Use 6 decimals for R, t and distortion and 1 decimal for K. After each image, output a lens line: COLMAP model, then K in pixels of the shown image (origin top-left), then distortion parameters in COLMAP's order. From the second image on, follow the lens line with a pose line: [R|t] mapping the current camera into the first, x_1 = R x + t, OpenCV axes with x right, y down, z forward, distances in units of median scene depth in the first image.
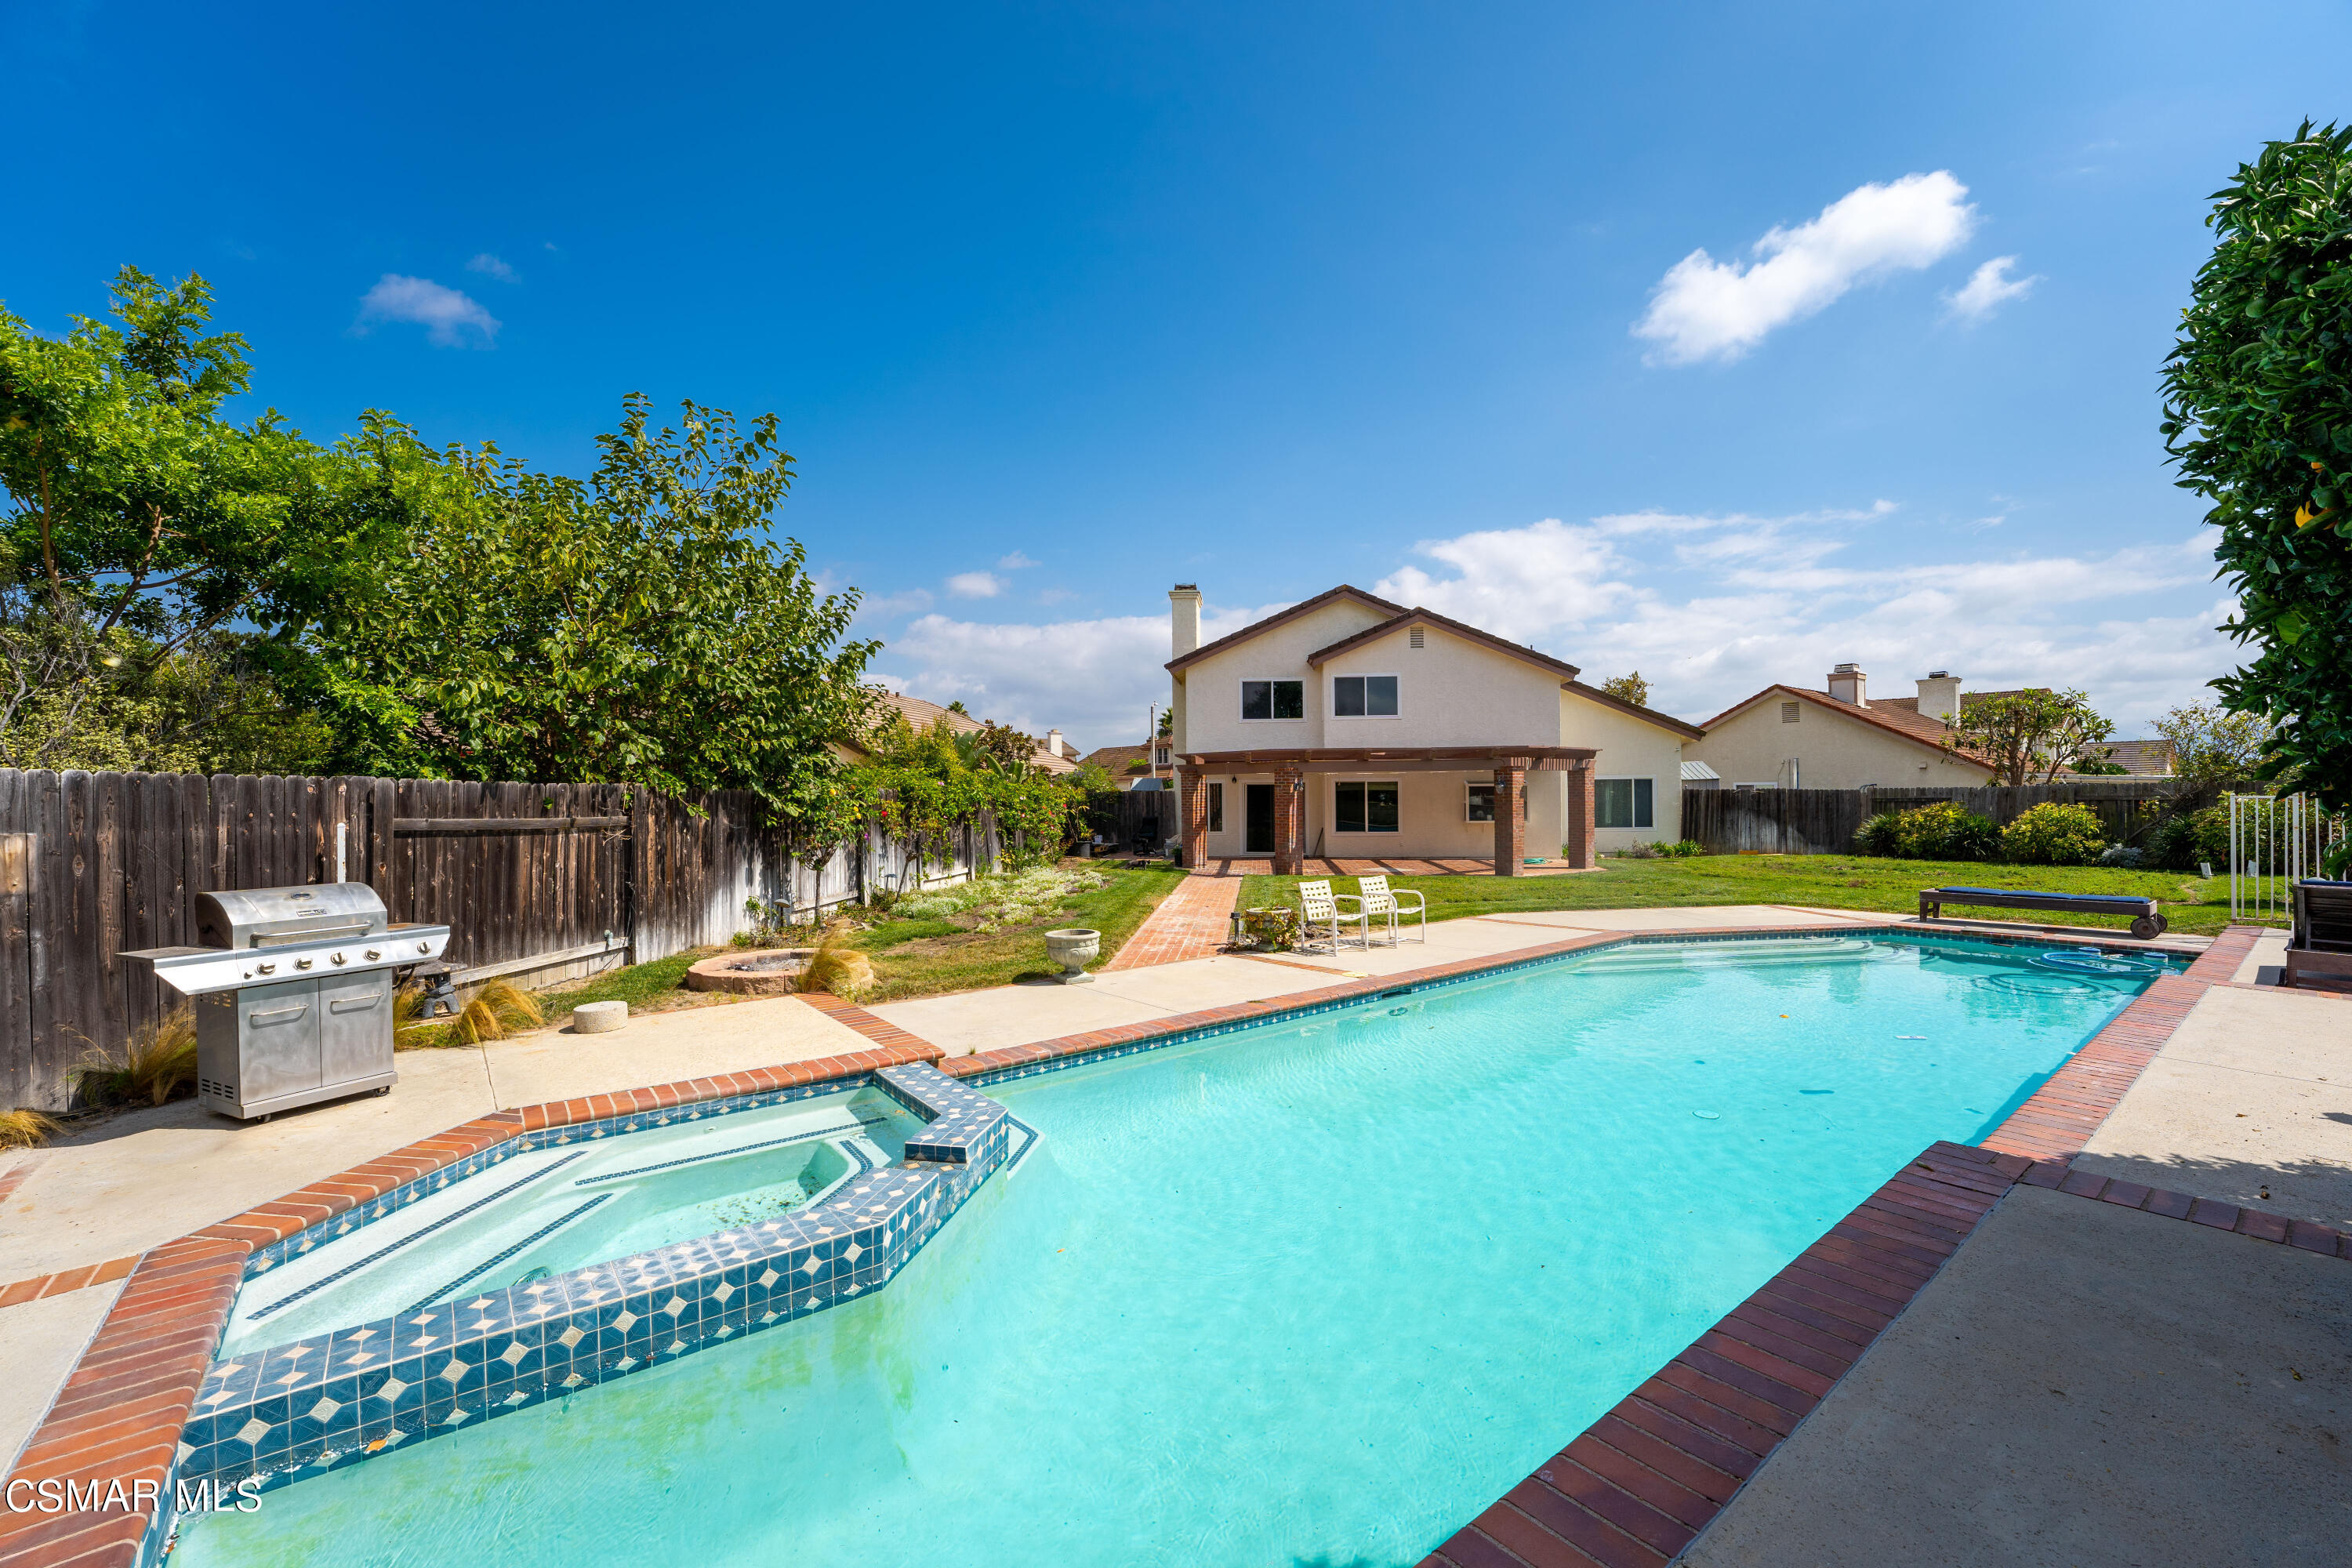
lens RADIAL K [[966.7, 0, 1183.0], [0, 966.7, 784.3], [0, 0, 1]] dist [-0.028566, 0.002955]
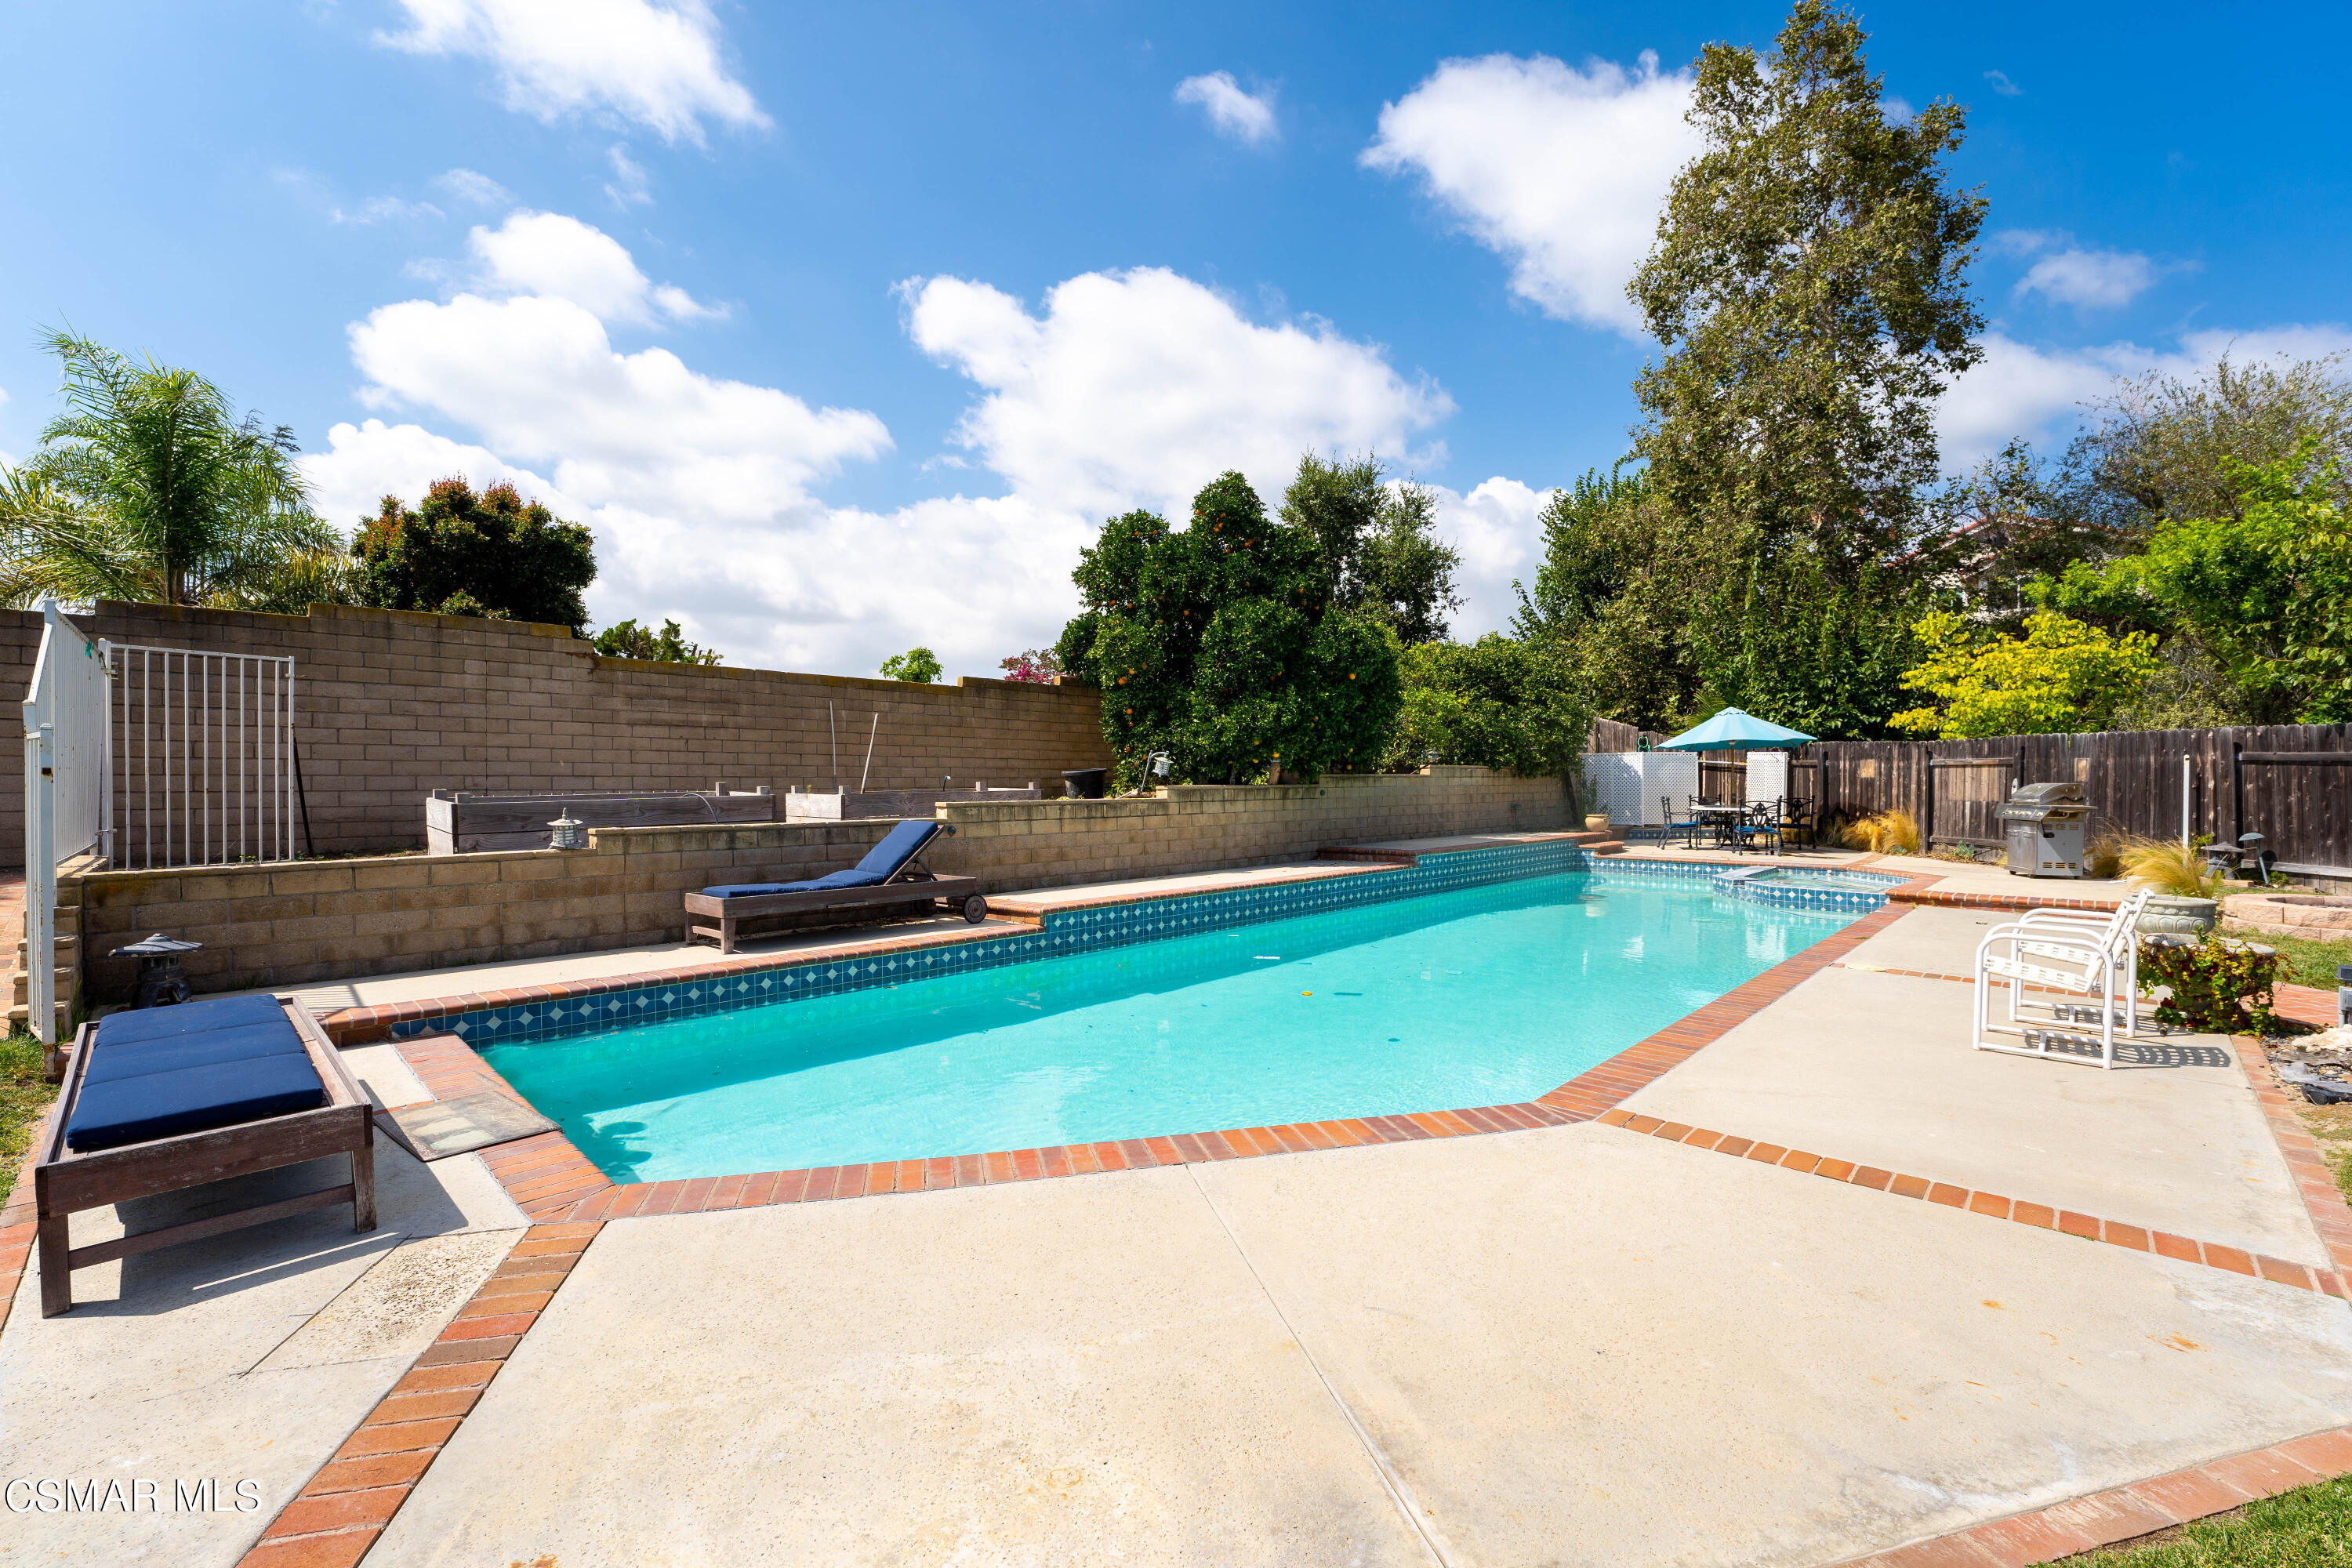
lens RADIAL K [[966.7, 0, 1173.6], [0, 966.7, 790.9], [0, 0, 1]] dist [-0.028566, 0.002955]
pose [[-0.991312, 0.014440, -0.130733, 0.401822], [0.014110, 0.999894, 0.003452, 0.024595], [0.130769, 0.001578, -0.991412, 0.819743]]
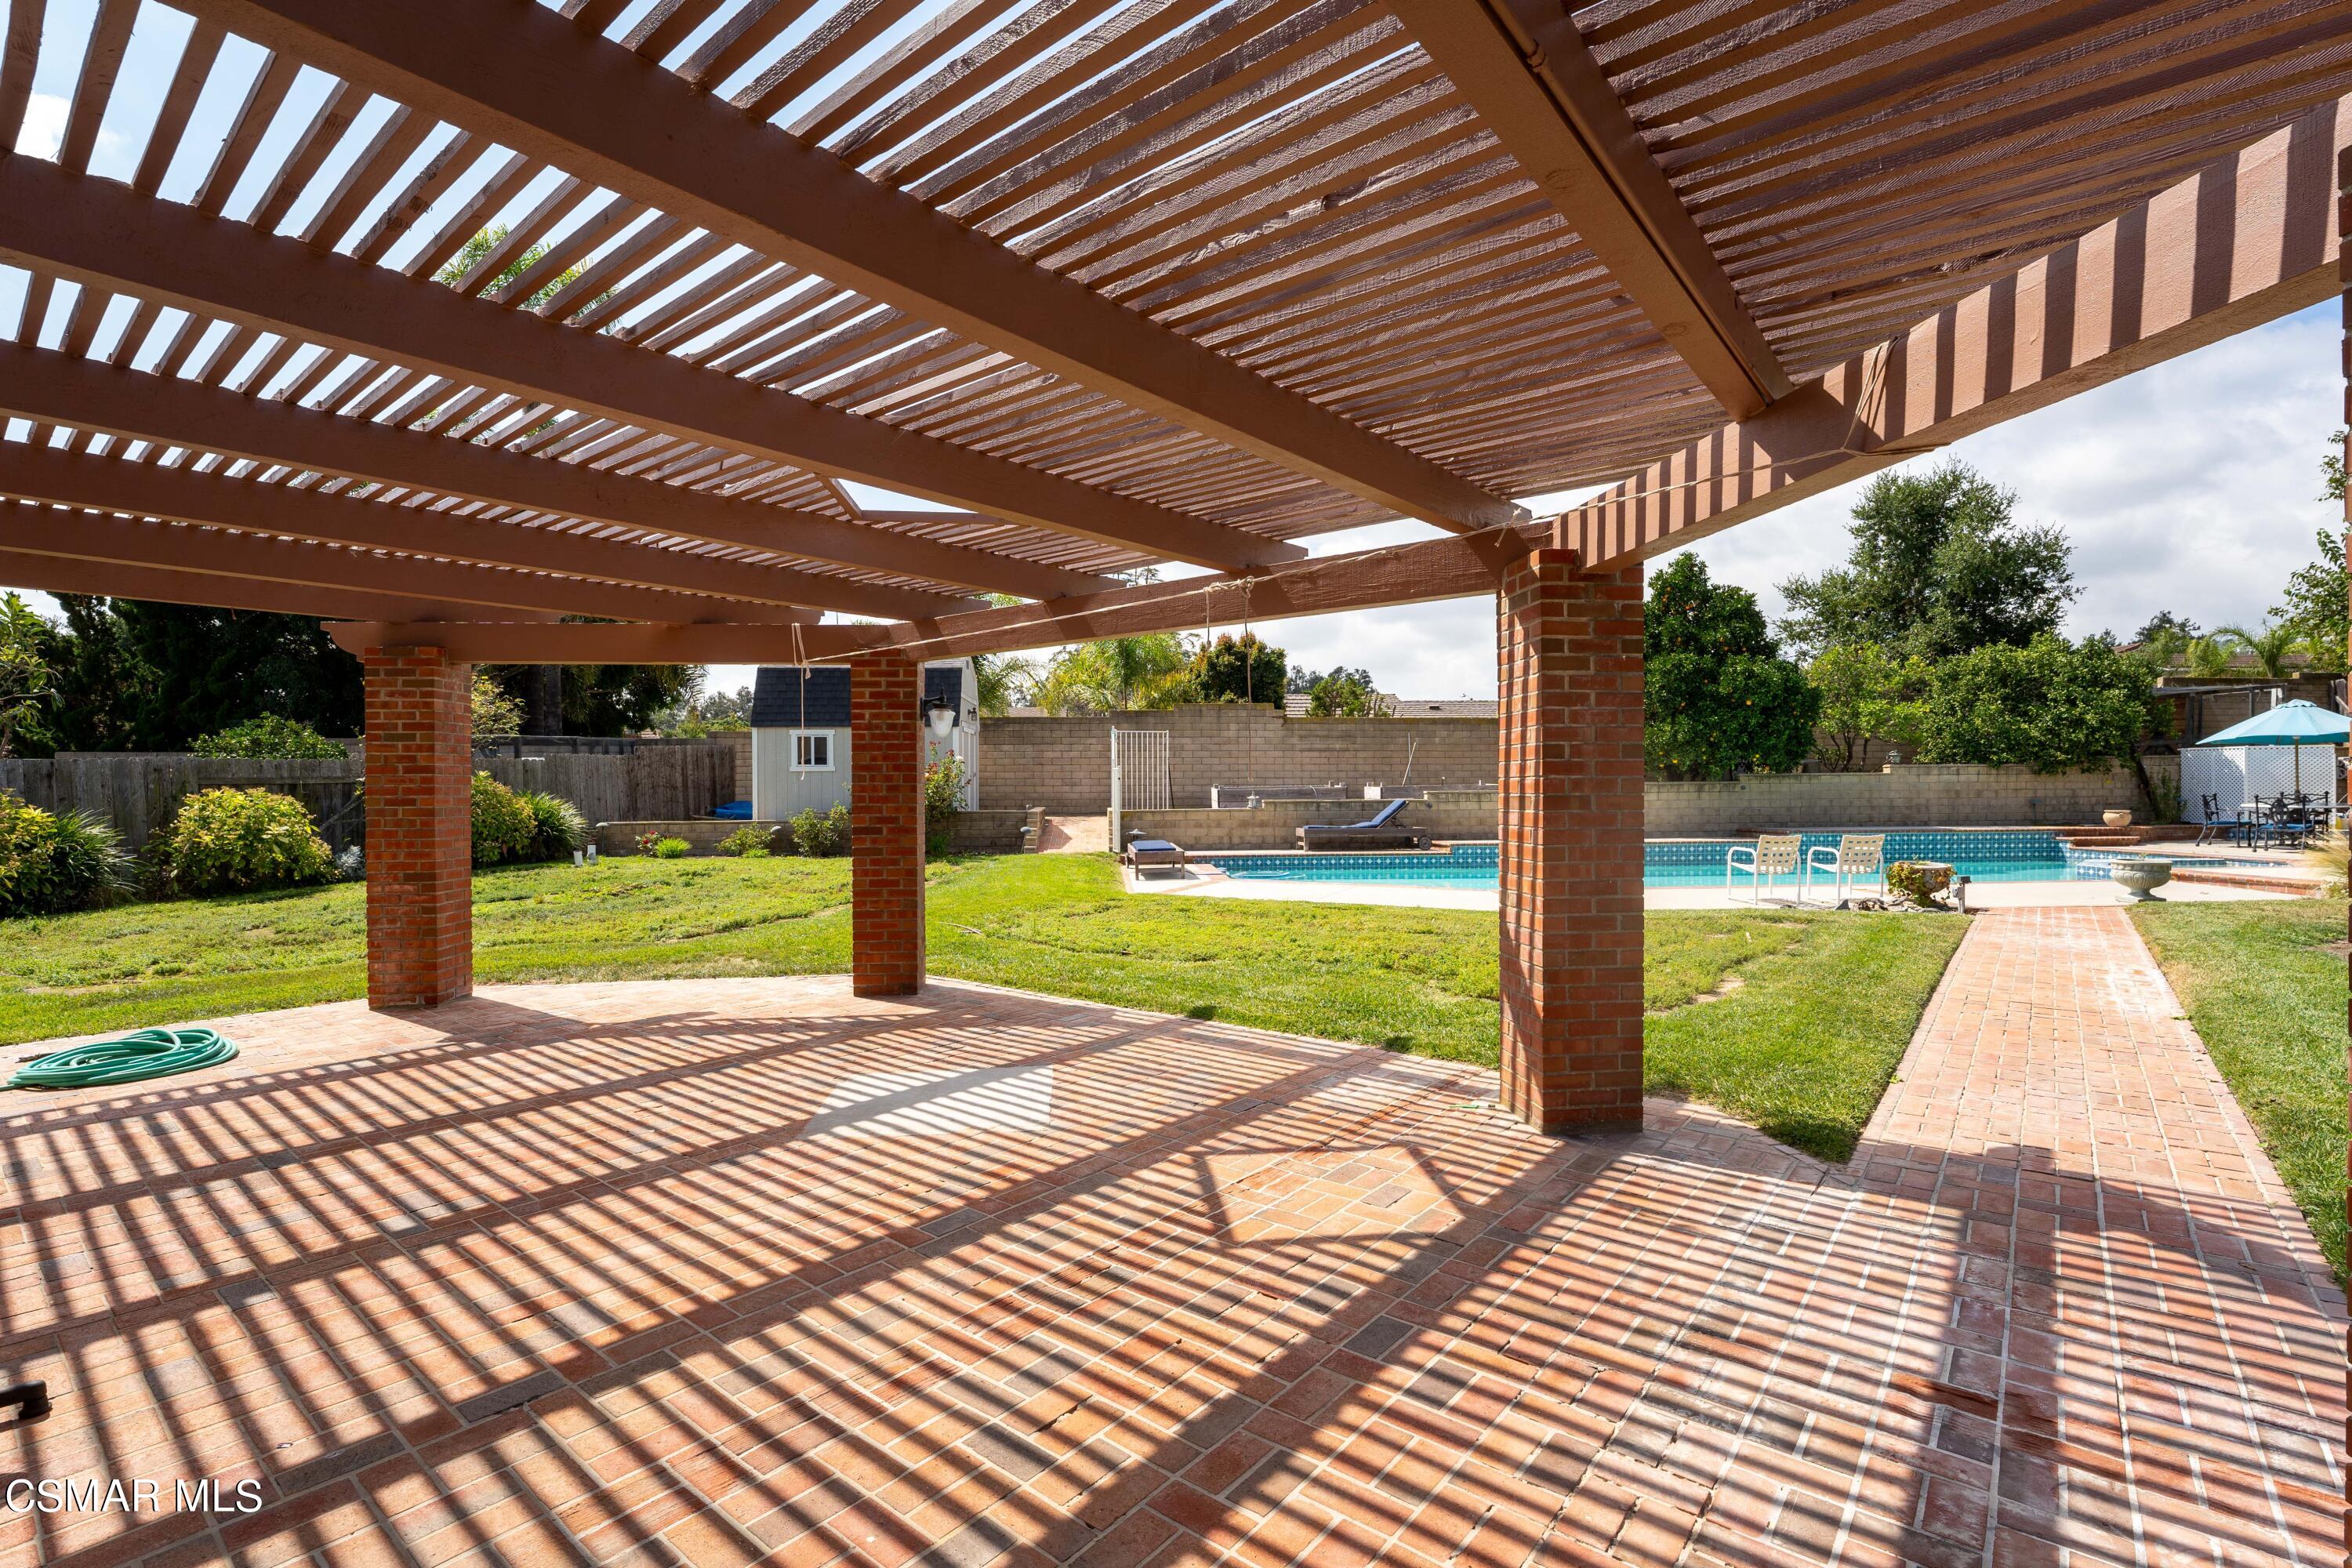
lens RADIAL K [[1078.7, 0, 1182.9], [0, 1078.7, 791.5], [0, 0, 1]] dist [-0.022859, -0.000306]
pose [[-0.827927, 0.009676, 0.560752, 0.060160], [0.010206, 0.999946, -0.002185, 0.030522], [-0.560743, 0.003914, -0.827981, 1.321922]]
